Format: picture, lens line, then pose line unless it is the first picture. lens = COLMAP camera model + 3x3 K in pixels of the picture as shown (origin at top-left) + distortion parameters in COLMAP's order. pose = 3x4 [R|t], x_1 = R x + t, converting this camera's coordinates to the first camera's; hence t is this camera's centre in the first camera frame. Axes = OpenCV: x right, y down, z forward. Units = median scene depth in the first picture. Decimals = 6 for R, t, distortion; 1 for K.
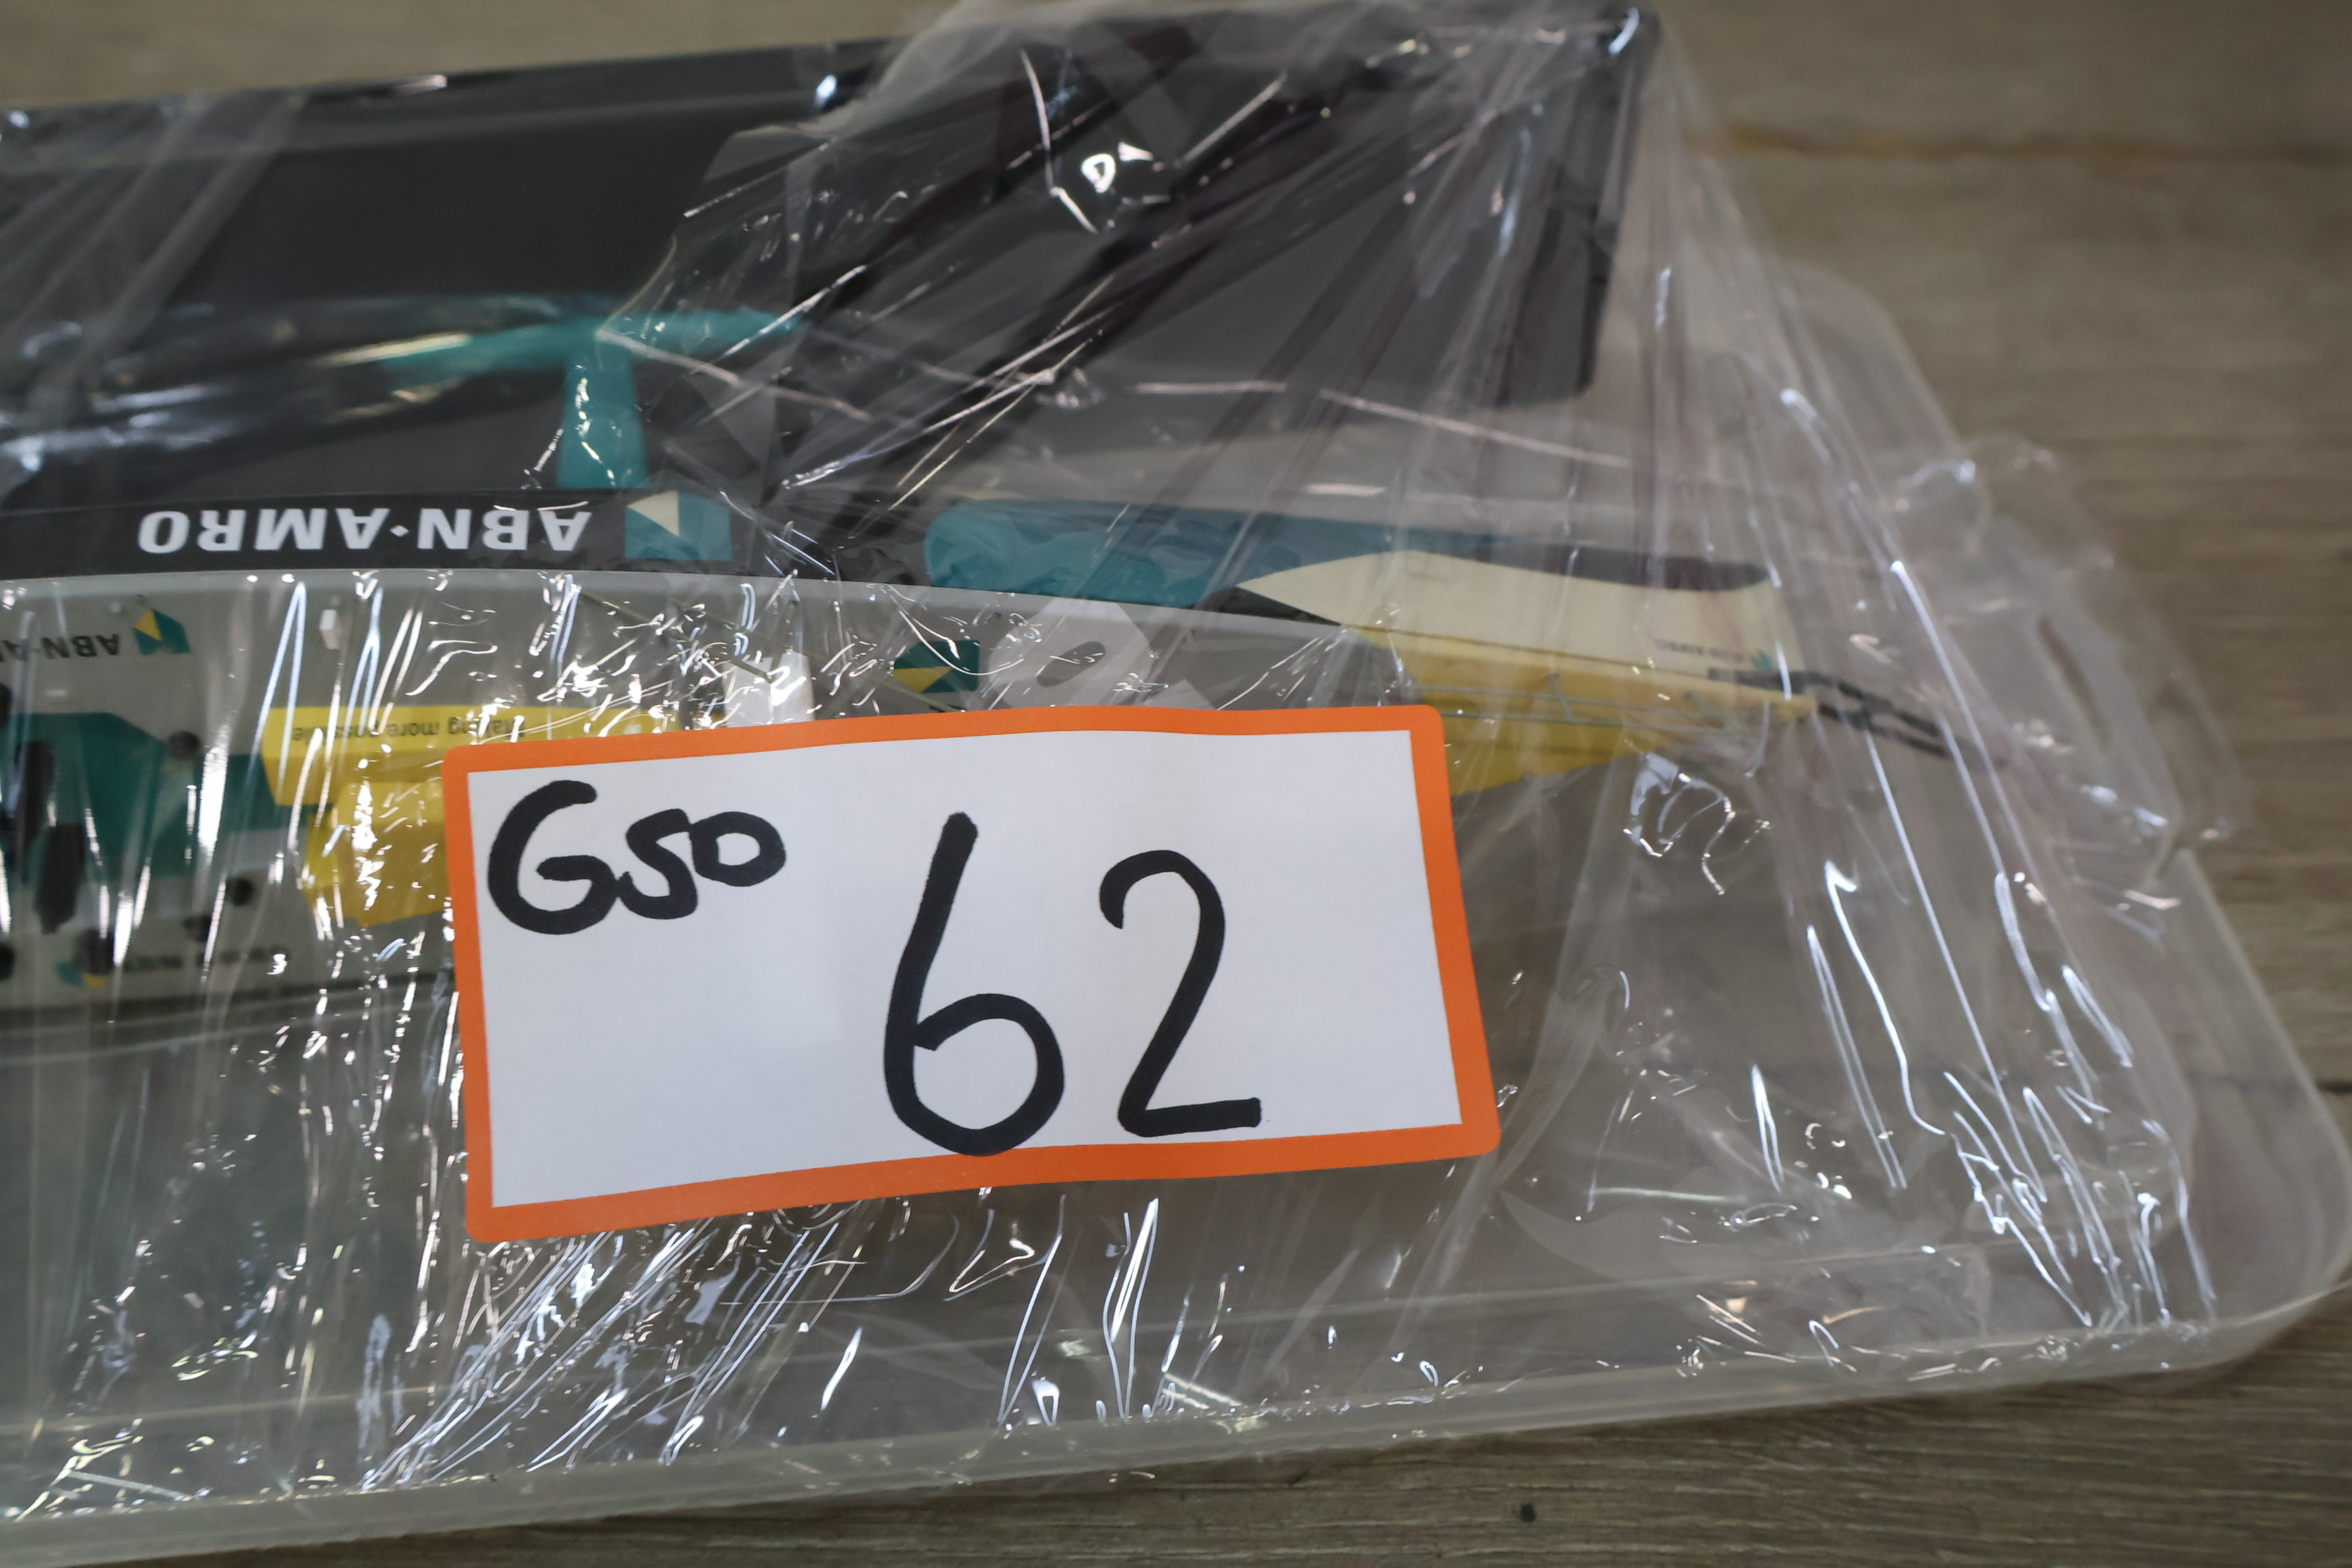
lens RADIAL K [[2531.7, 0, 1158.4], [0, 2531.7, 764.6], [0, 0, 1]] dist [0.007605, 0.000000]
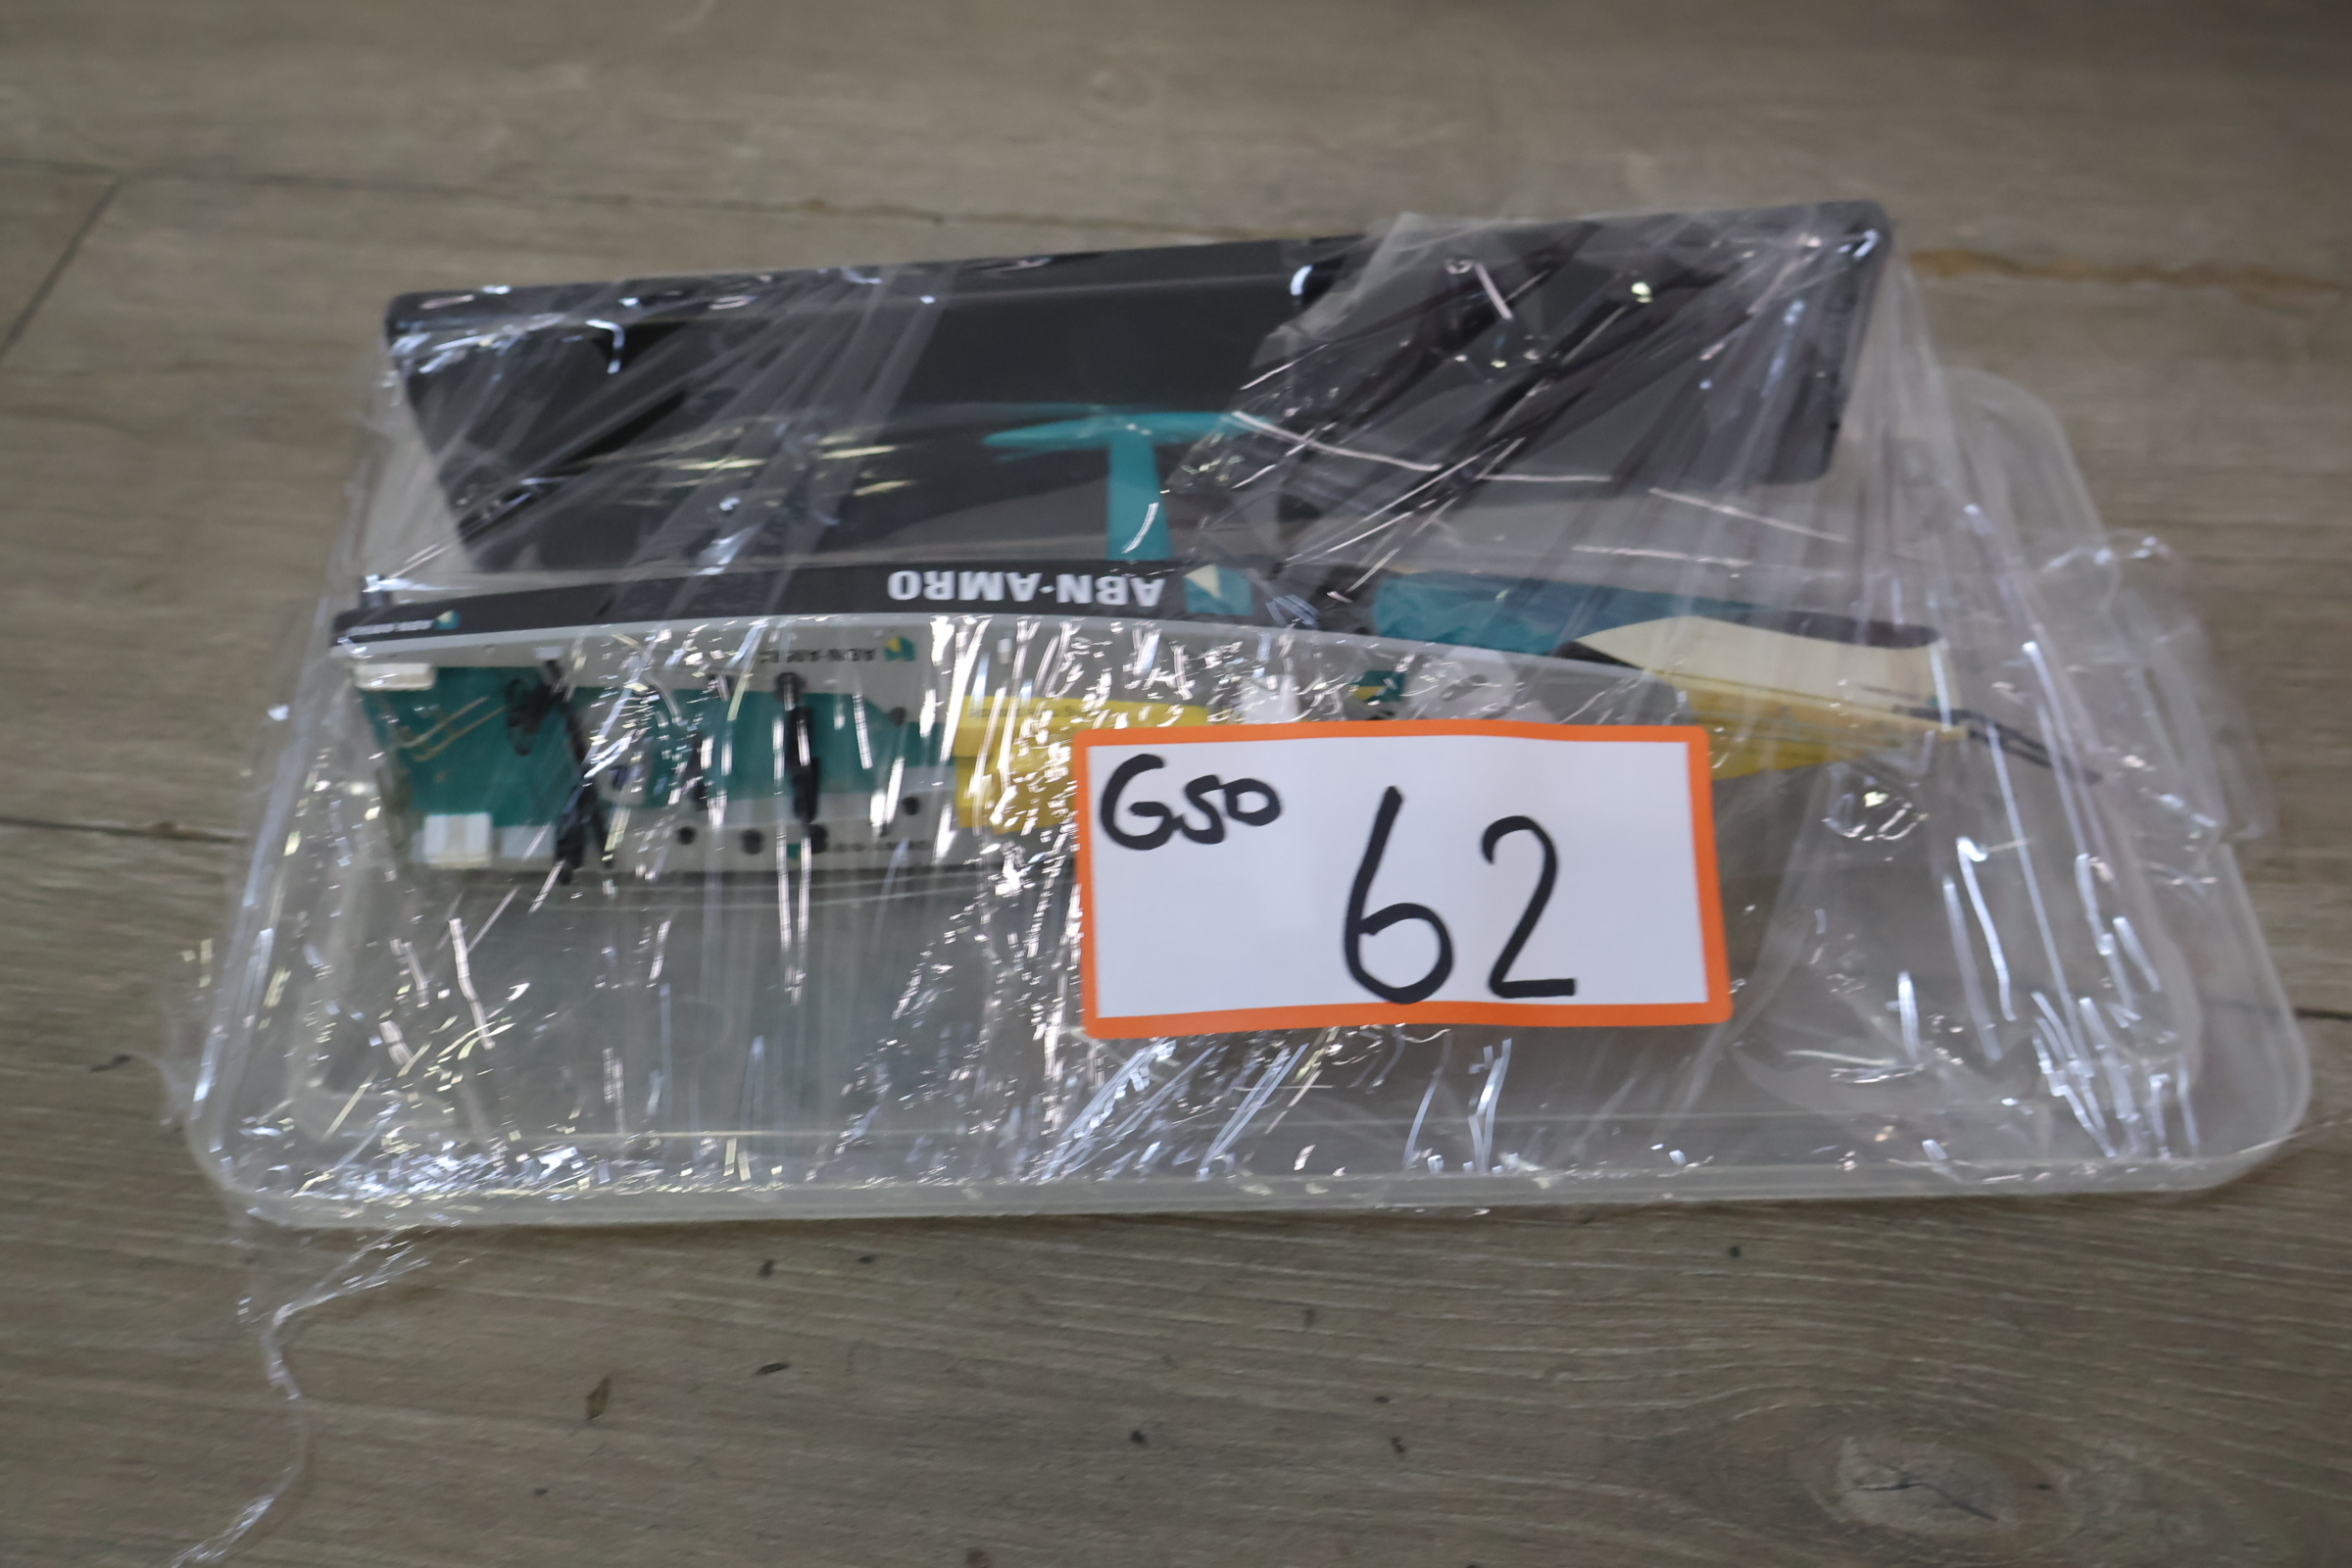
lens RADIAL K [[2531.7, 0, 1175.4], [0, 2531.7, 741.7], [0, 0, 1]] dist [0.007605, 0.000000]
pose [[0.994853, 0.050923, -0.087598, -0.073943], [-0.046685, 0.997669, 0.049771, -0.076918], [0.089928, -0.045425, 0.994912, -0.548047]]
